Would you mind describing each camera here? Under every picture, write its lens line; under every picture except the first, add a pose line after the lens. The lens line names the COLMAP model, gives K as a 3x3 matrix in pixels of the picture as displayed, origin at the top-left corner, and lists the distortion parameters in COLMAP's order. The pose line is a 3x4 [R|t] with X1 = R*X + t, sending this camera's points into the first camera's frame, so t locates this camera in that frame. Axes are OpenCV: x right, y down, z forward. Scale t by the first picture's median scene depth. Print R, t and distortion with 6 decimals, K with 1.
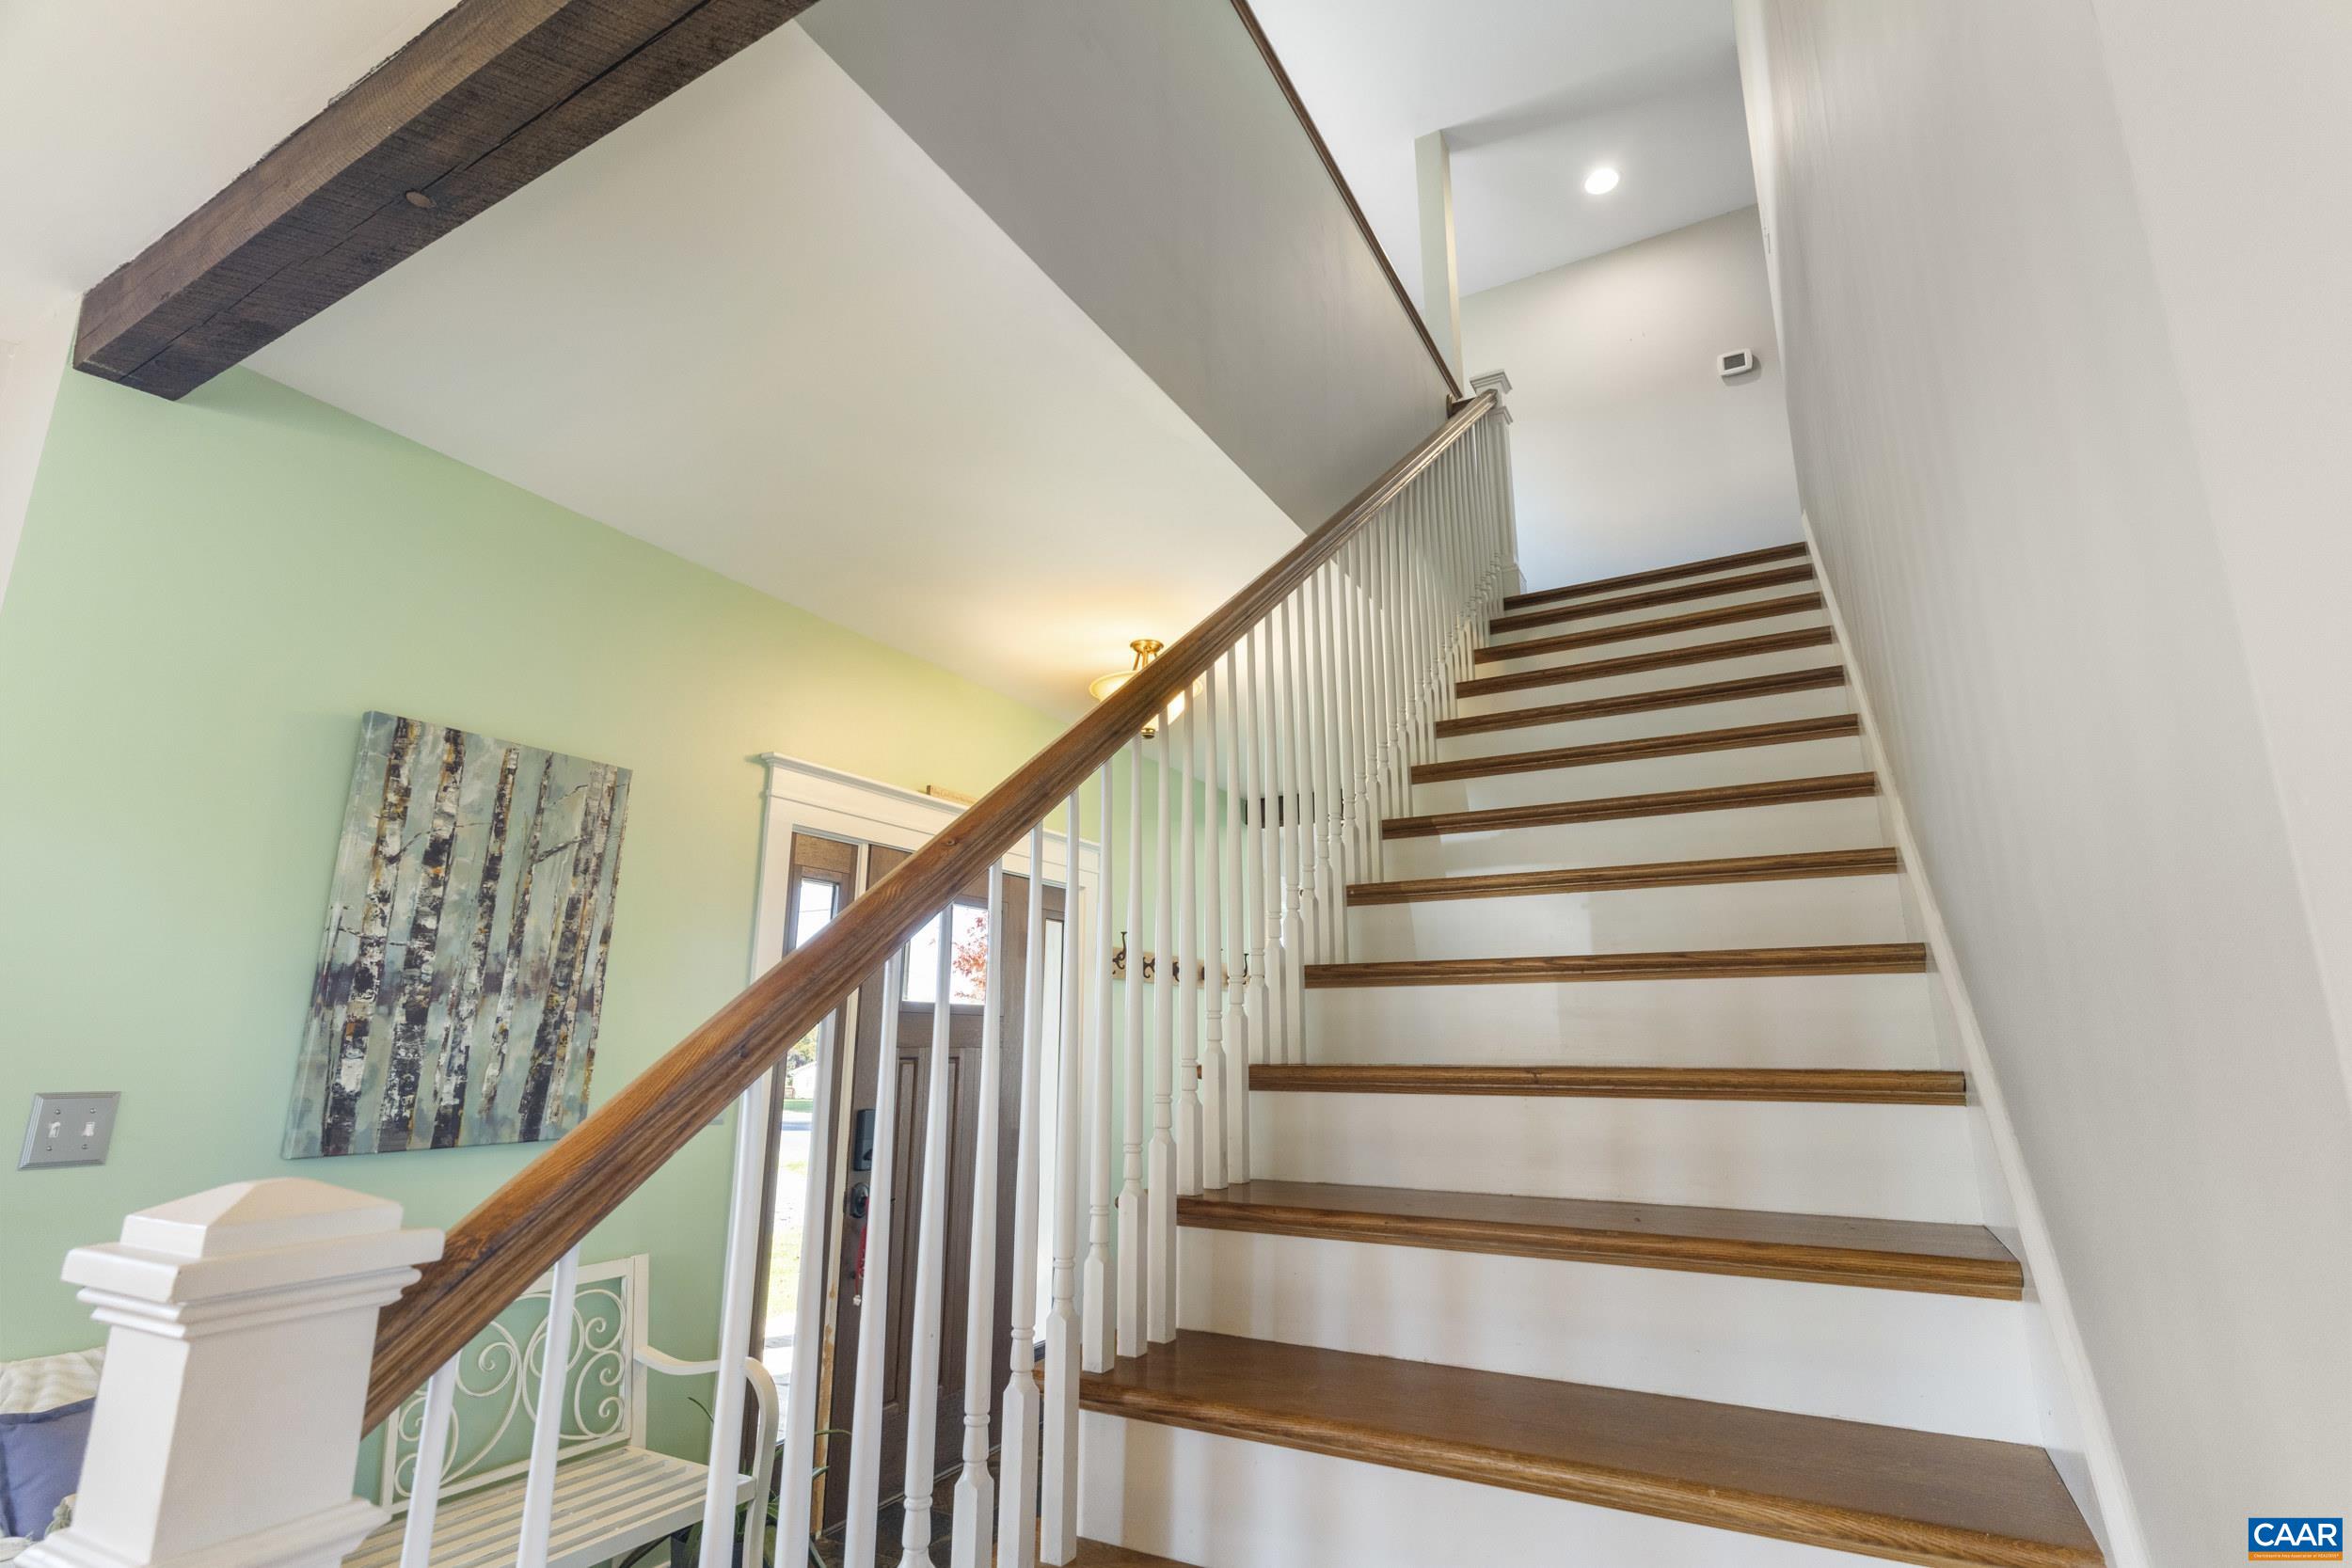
lens RADIAL K [[1136.4, 0, 1175.0], [0, 1136.4, 781.0], [0, 0, 1]] dist [0.005429, 0.000440]
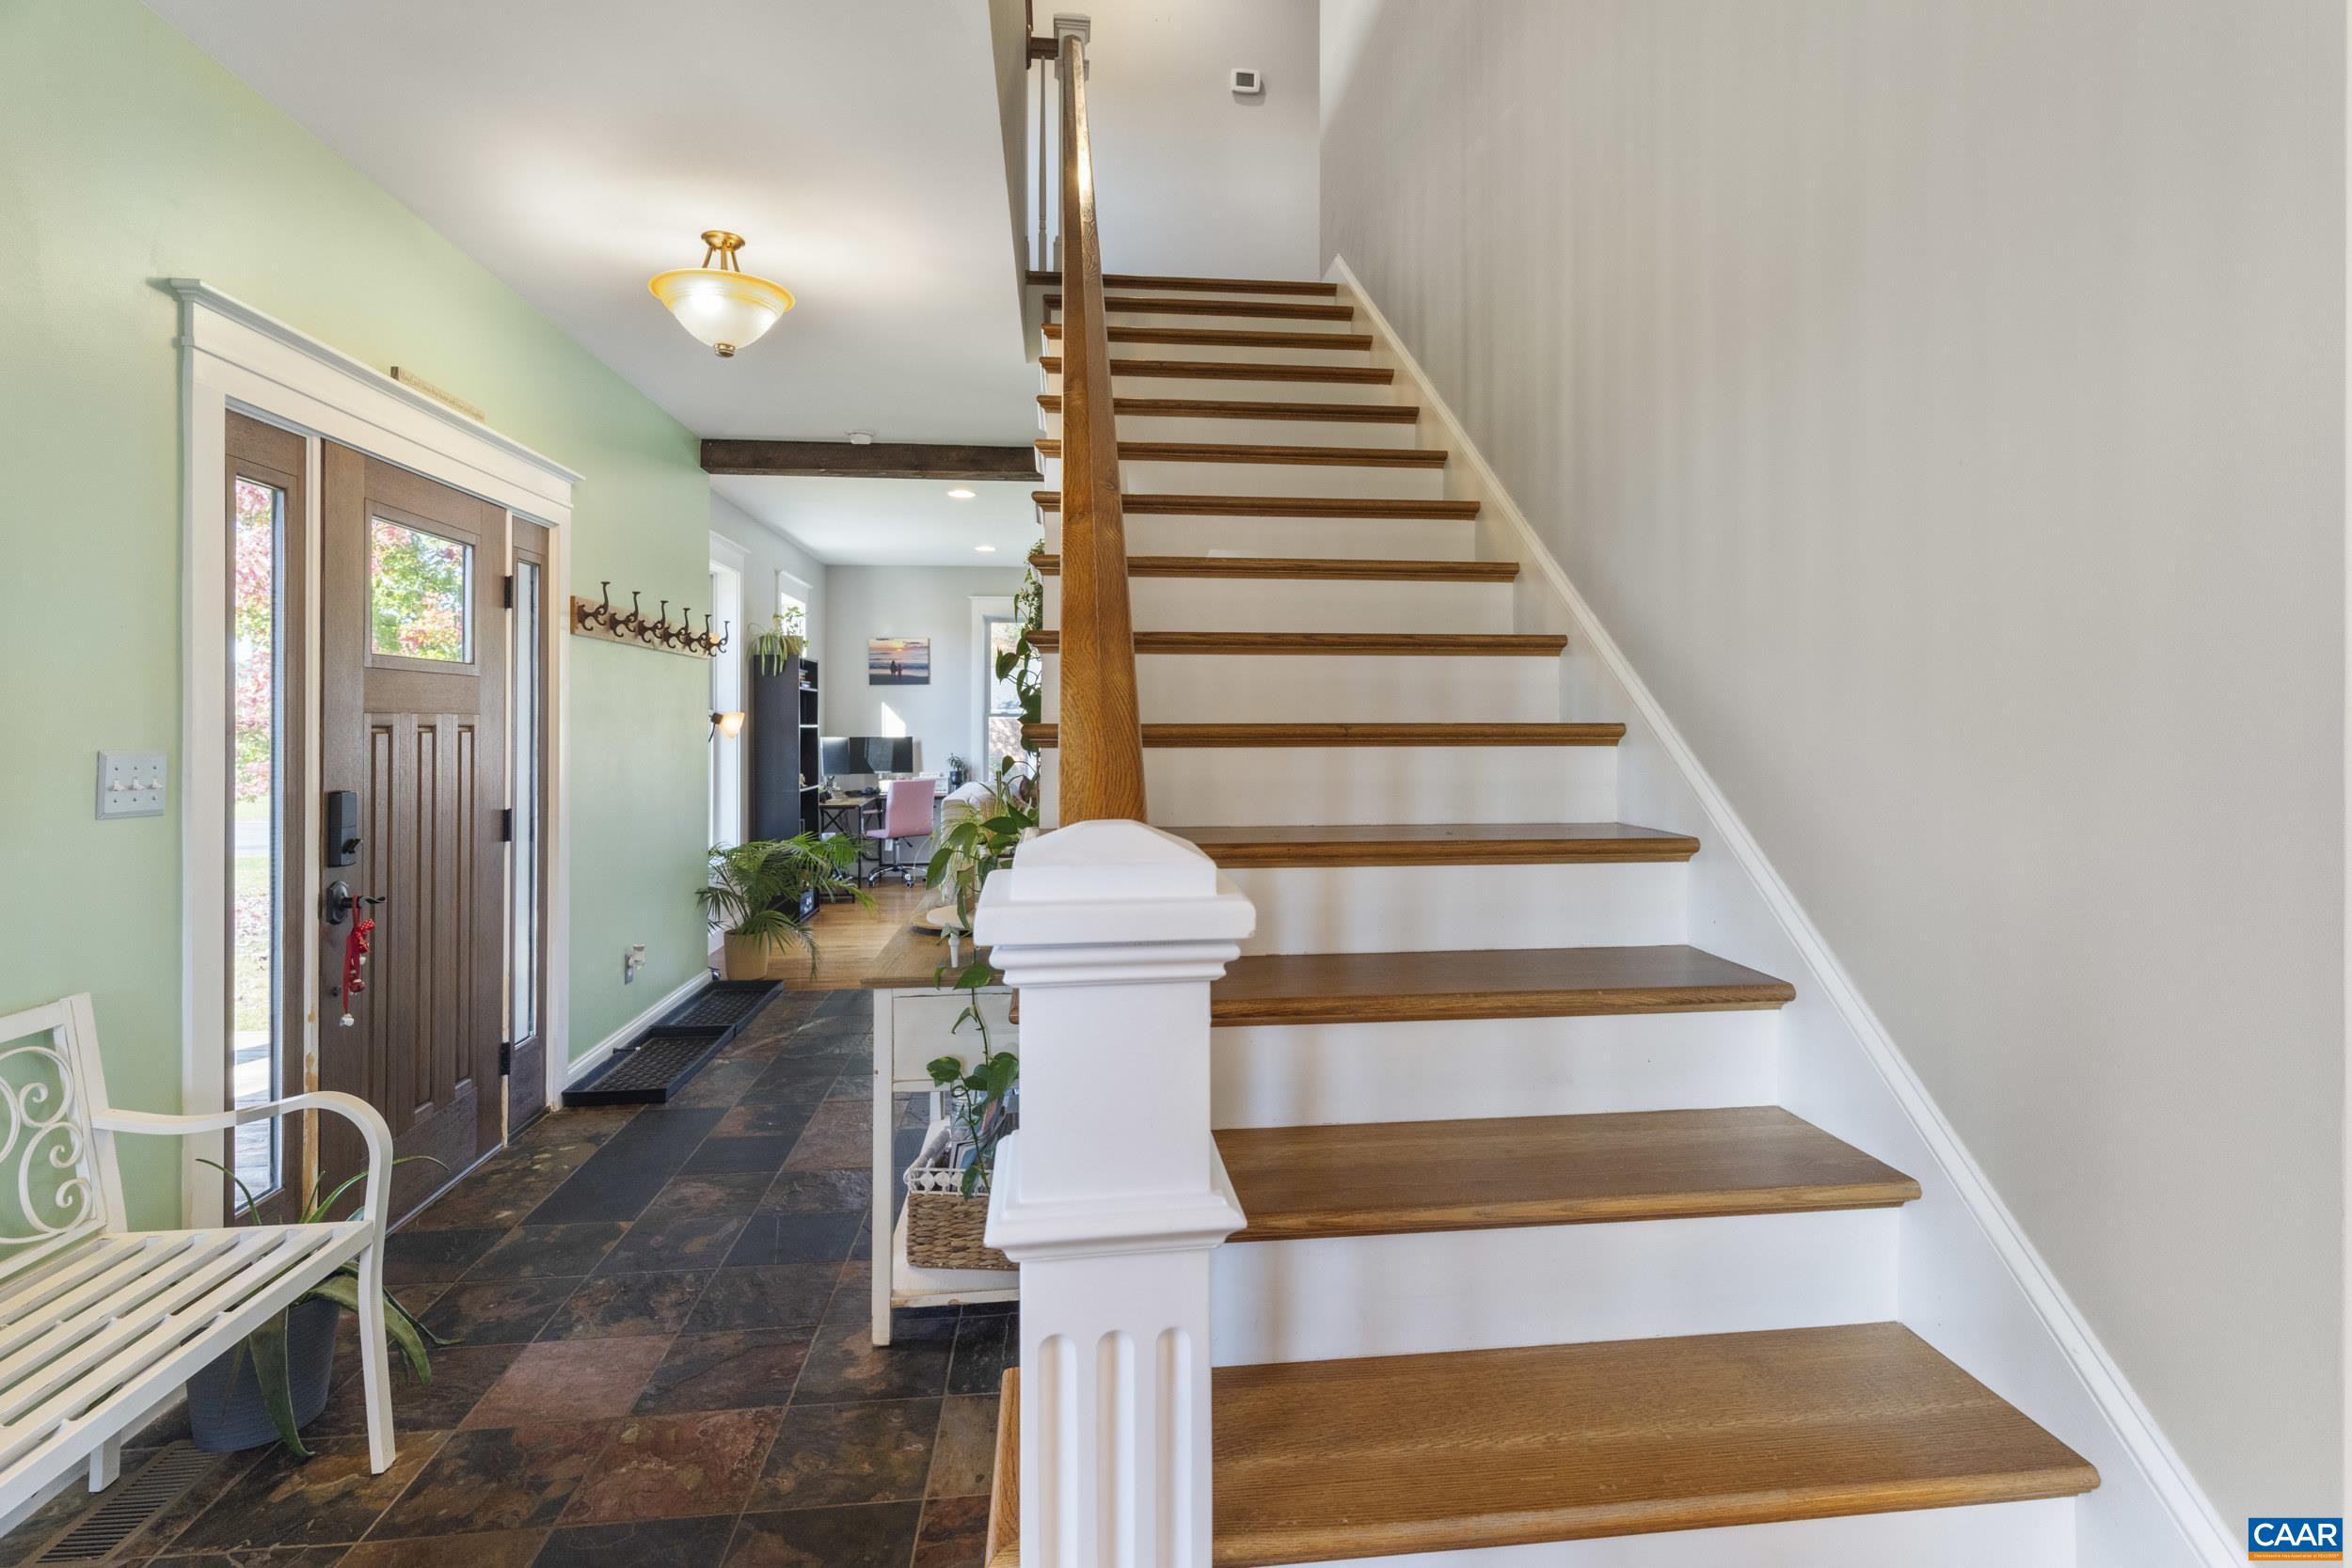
lens RADIAL K [[1136.4, 0, 1267.9], [0, 1136.4, 727.2], [0, 0, 1]] dist [0.005429, 0.000440]
pose [[0.808515, -0.005819, 0.588447, -0.242723], [-0.132461, 0.972490, 0.191615, 0.018098], [-0.573374, -0.232870, 0.785502, 0.050320]]
